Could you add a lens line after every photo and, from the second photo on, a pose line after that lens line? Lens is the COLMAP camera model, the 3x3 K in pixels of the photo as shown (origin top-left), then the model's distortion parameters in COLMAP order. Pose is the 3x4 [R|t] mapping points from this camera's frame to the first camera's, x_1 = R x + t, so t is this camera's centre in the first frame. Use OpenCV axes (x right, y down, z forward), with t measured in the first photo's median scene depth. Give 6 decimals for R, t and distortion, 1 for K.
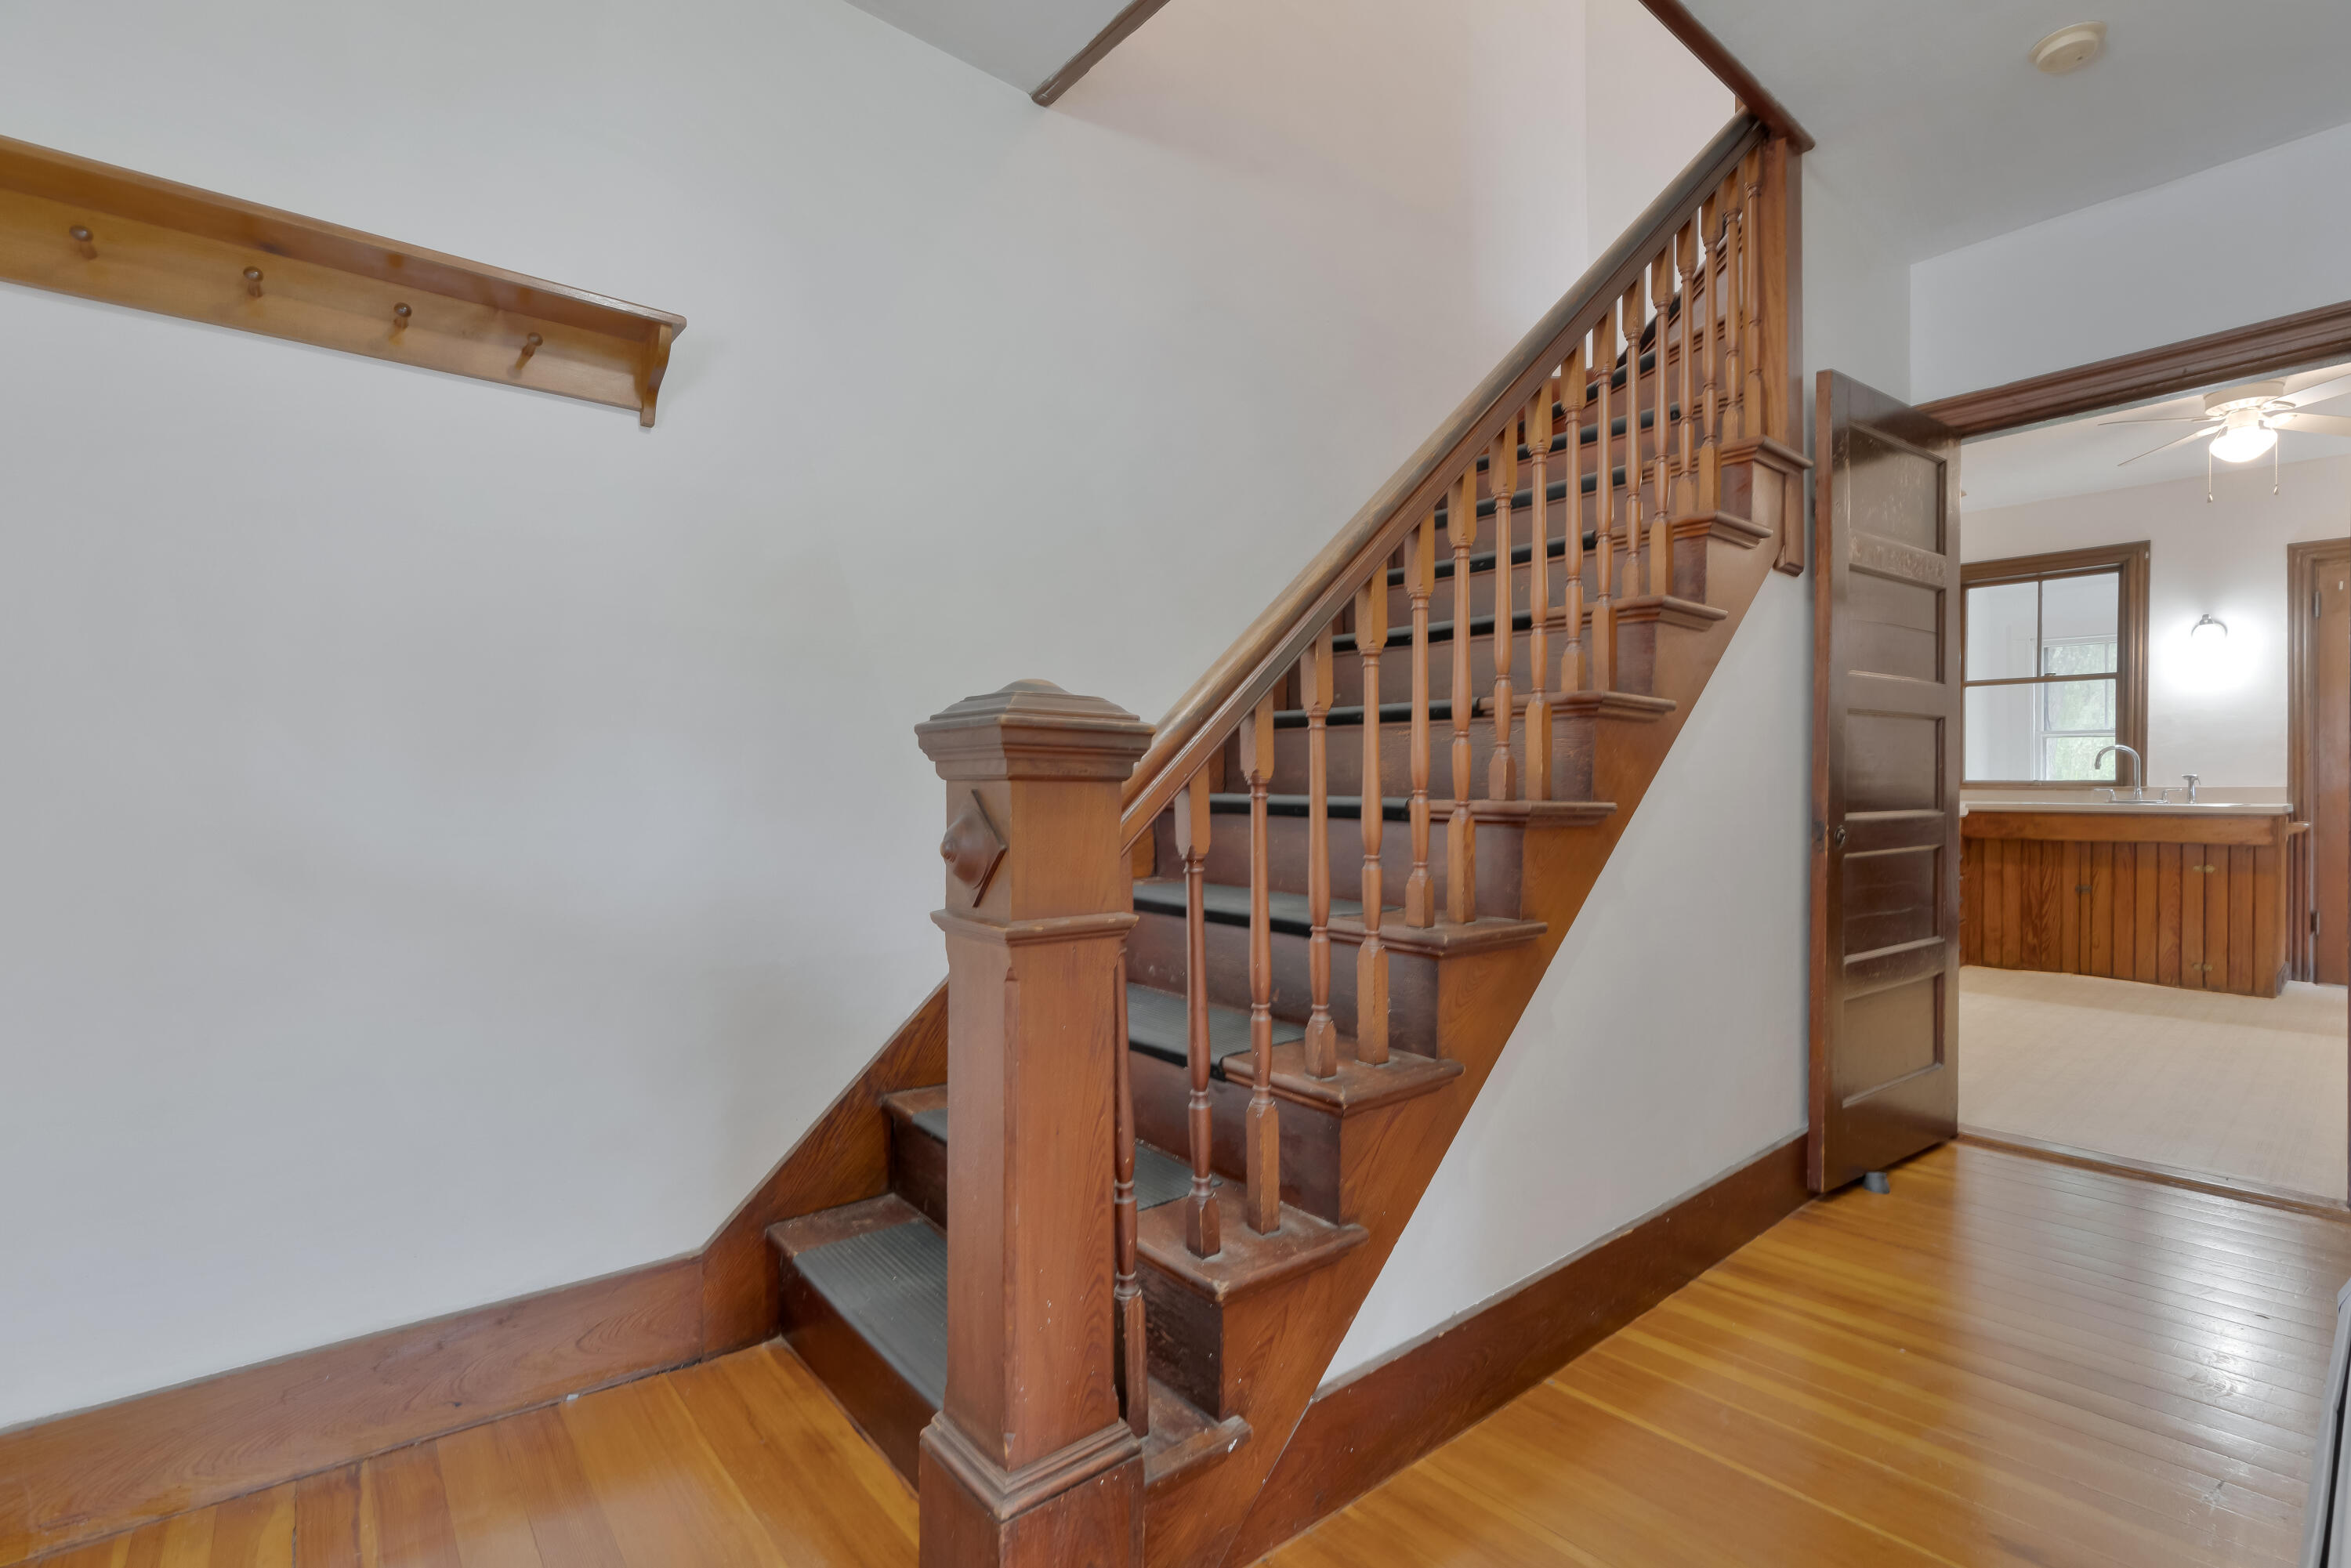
lens RADIAL K [[1061.5, 0, 1181.5], [0, 1061.5, 782.3], [0, 0, 1]] dist [-0.000092, -0.000133]
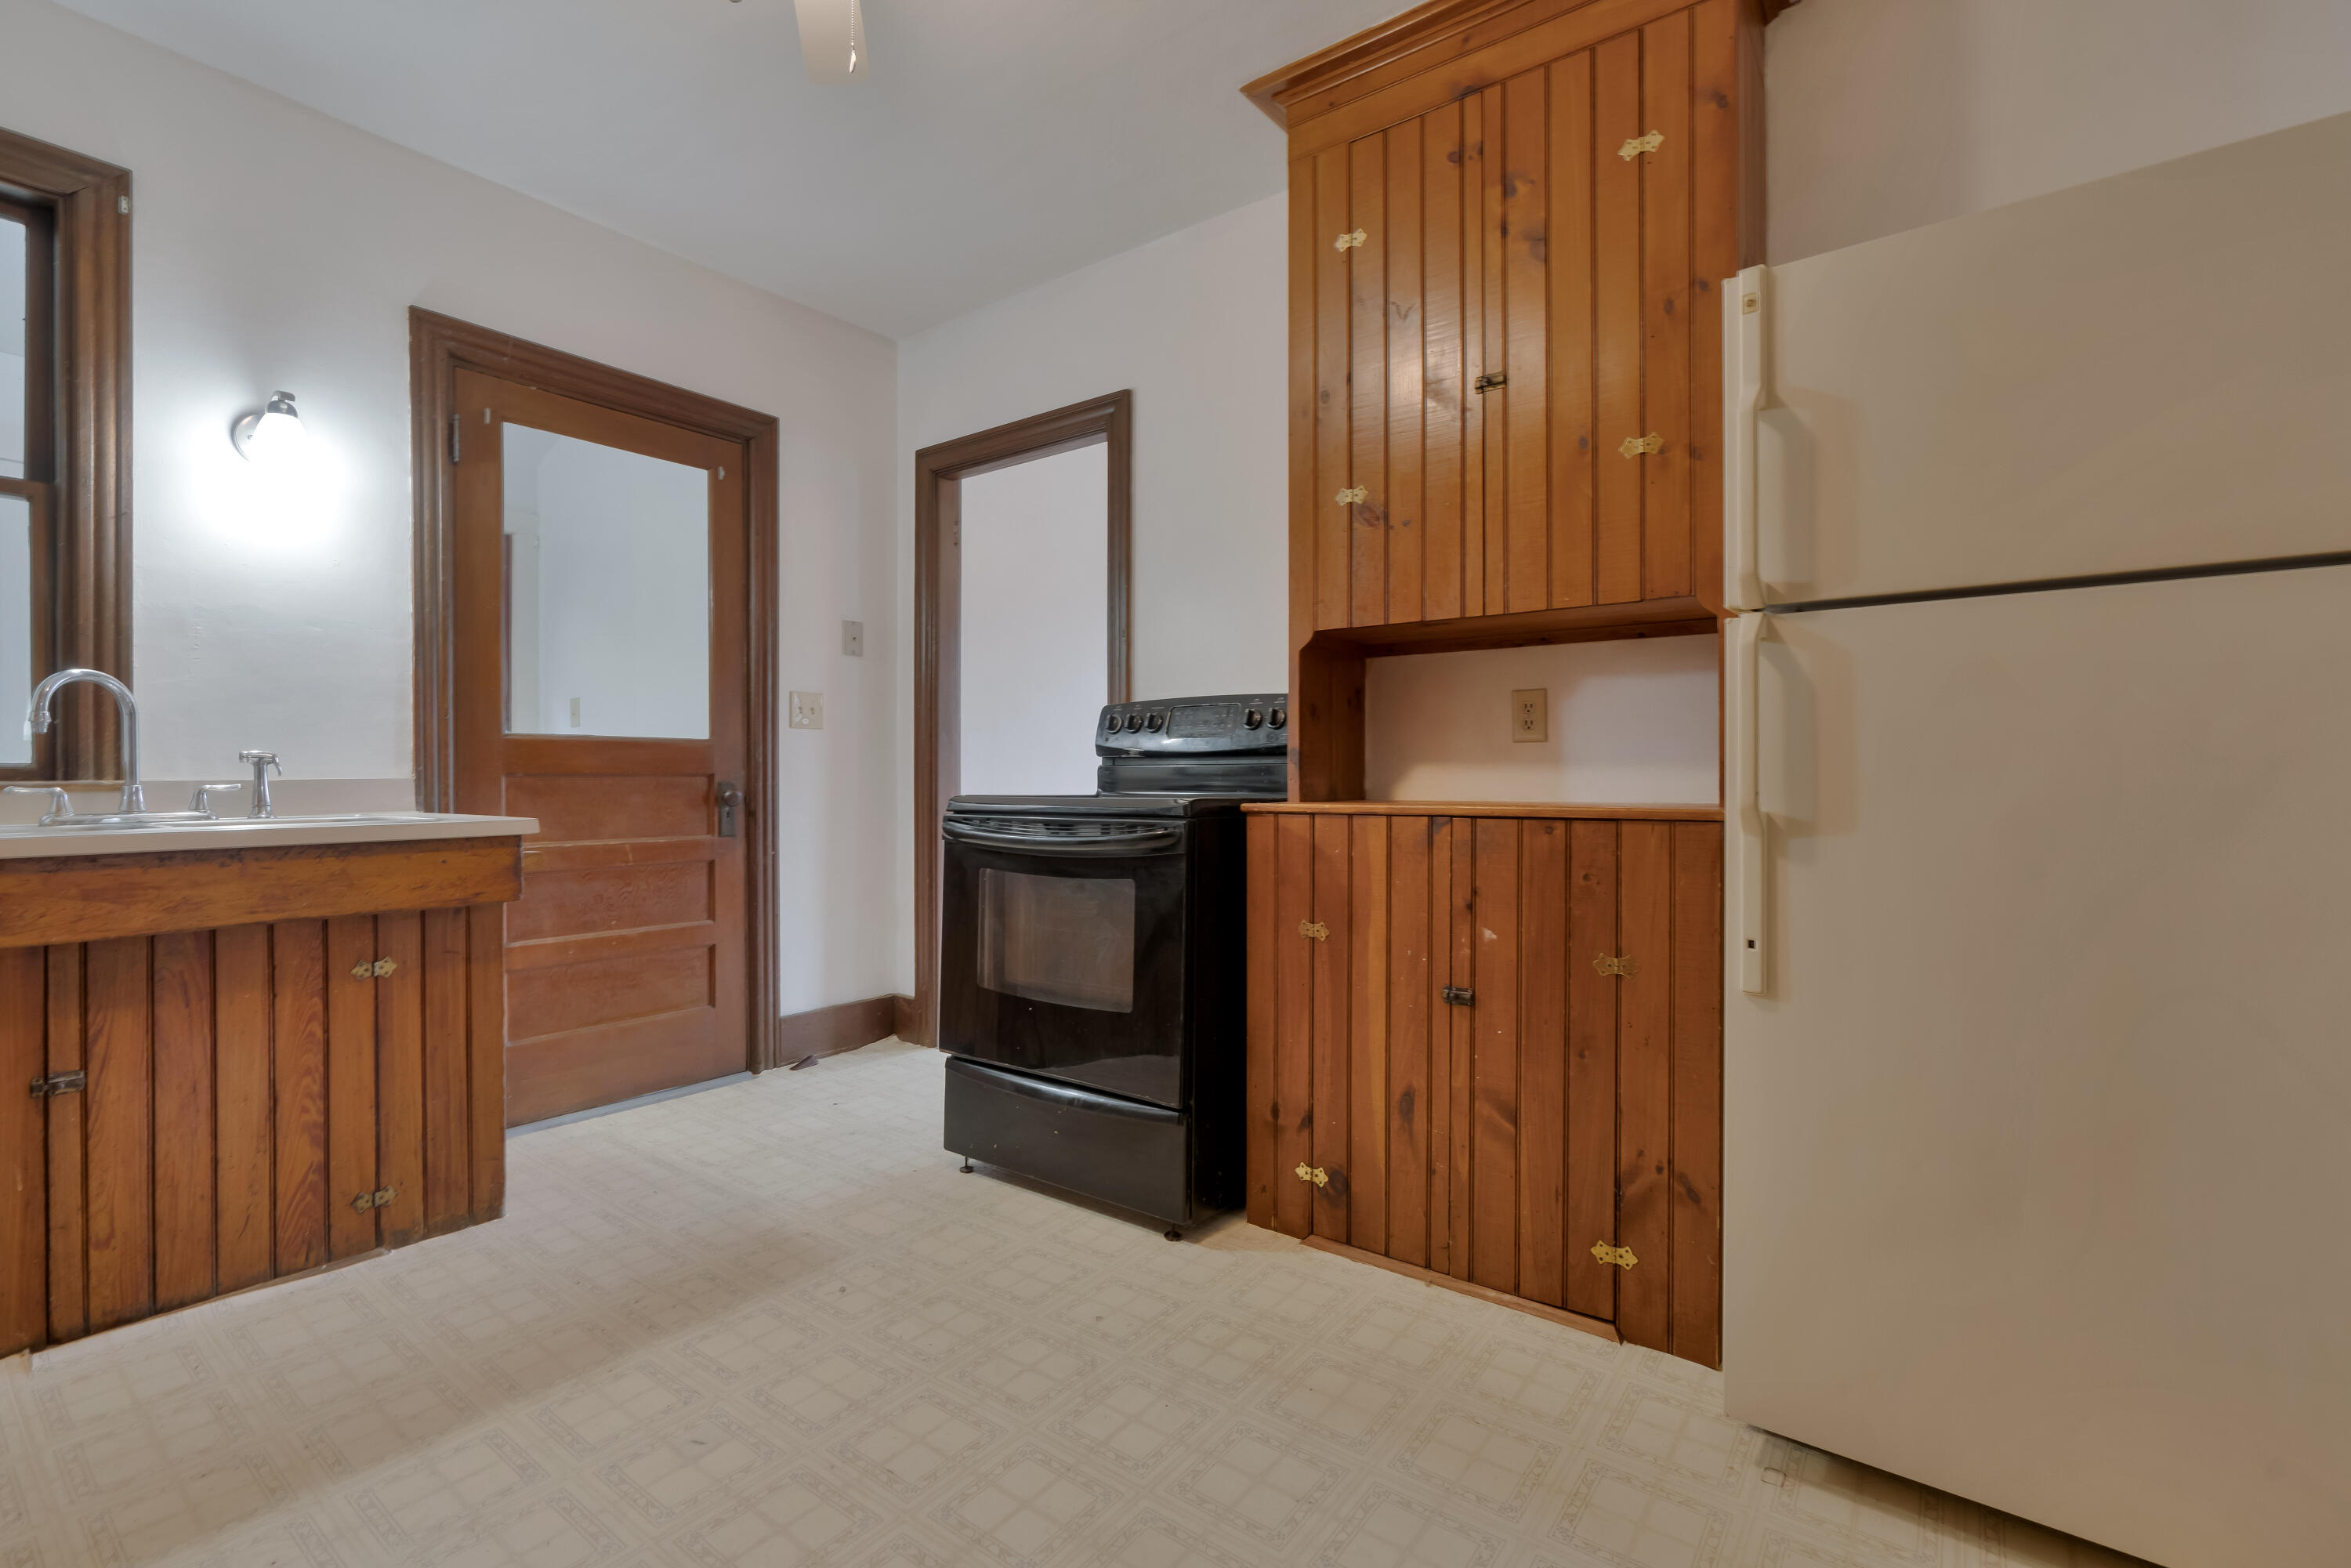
lens RADIAL K [[1061.5, 0, 1180.2], [0, 1061.5, 776.9], [0, 0, 1]] dist [-0.000092, -0.000133]
pose [[-0.239917, -0.001964, 0.970791, 0.443328], [0.005598, 0.999979, 0.003407, 0.003663], [-0.970777, 0.006252, -0.239901, 0.743568]]
